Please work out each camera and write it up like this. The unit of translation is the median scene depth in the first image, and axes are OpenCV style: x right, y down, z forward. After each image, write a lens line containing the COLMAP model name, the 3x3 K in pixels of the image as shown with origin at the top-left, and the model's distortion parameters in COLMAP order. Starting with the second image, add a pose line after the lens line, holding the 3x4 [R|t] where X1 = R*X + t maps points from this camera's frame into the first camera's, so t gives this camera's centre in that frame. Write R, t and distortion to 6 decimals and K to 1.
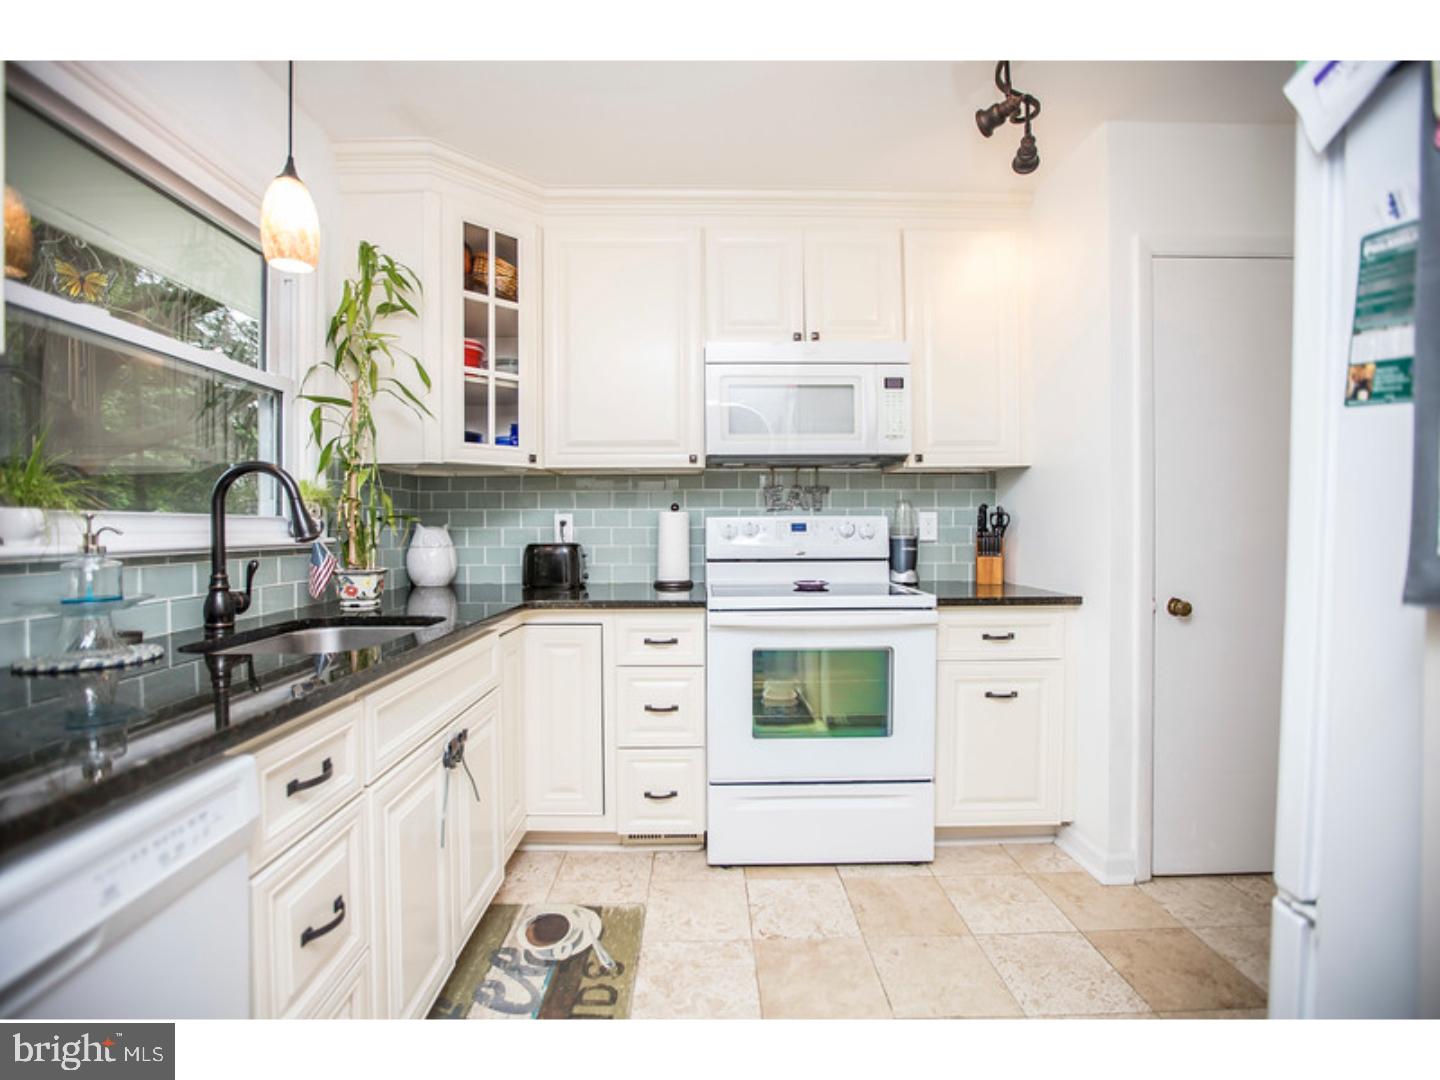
lens RADIAL K [[649.4, 0, 717.9], [0, 649.4, 535.0], [0, 0, 1]] dist [-0.025429, 0.002691]
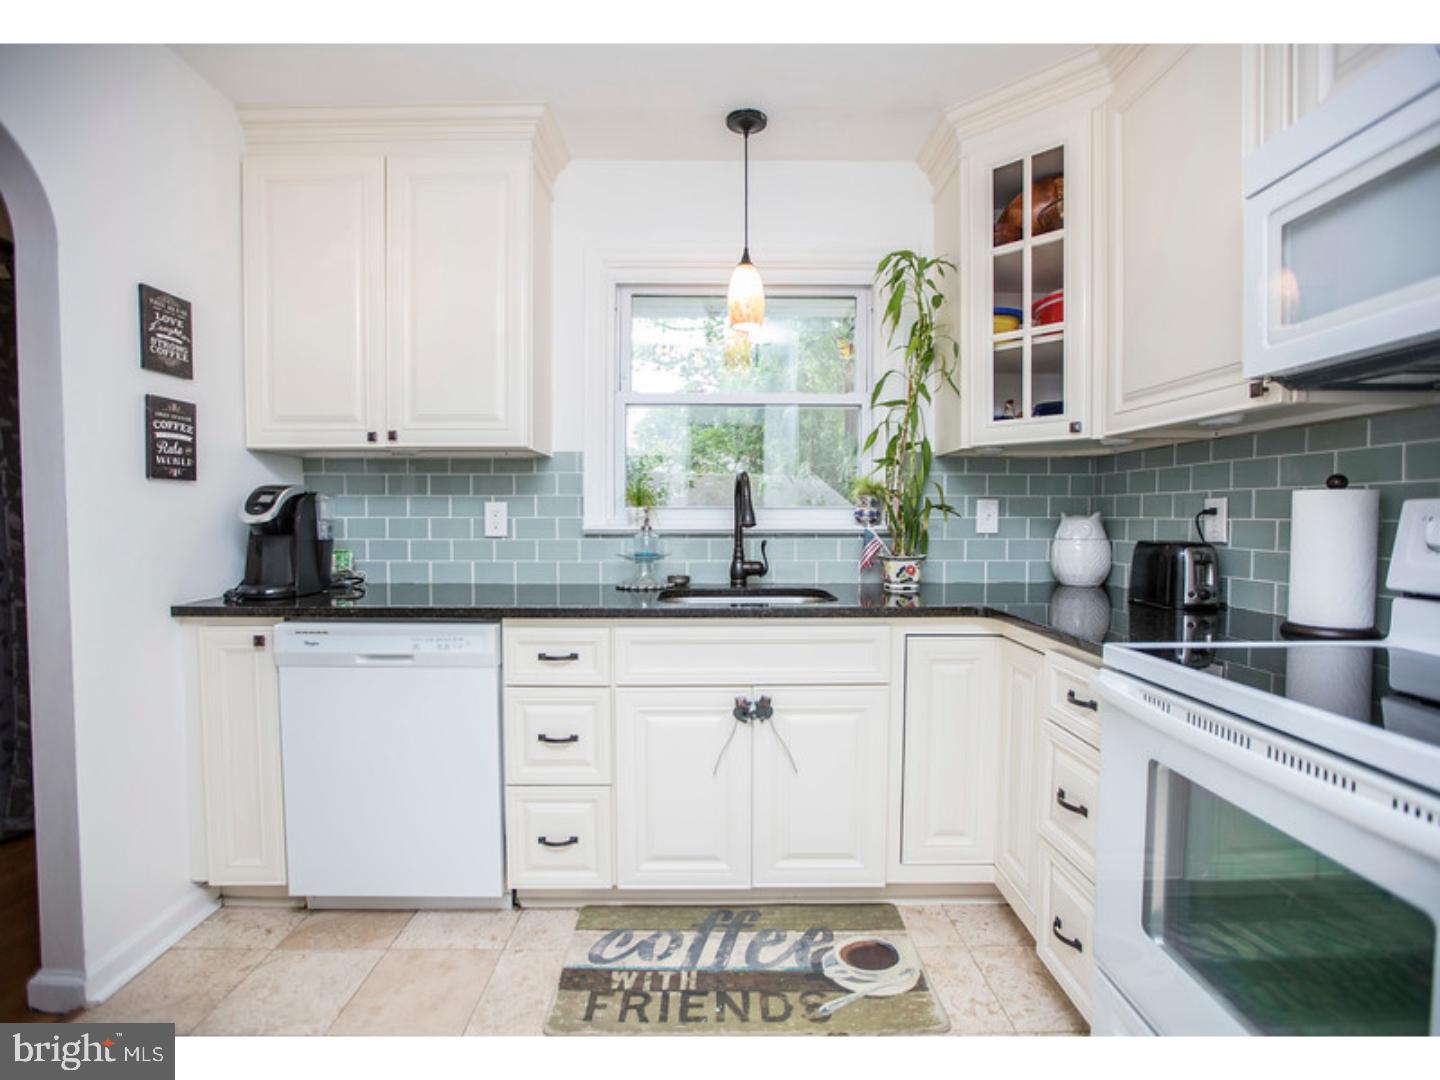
lens RADIAL K [[702.1, 0, 721.0], [0, 702.1, 536.7], [0, 0, 1]] dist [-0.004152, -0.000075]
pose [[-0.004213, 0.038586, -0.999246, 0.738170], [-0.010707, 0.999196, 0.038629, -0.023910], [0.999934, 0.010862, -0.003796, 0.805969]]
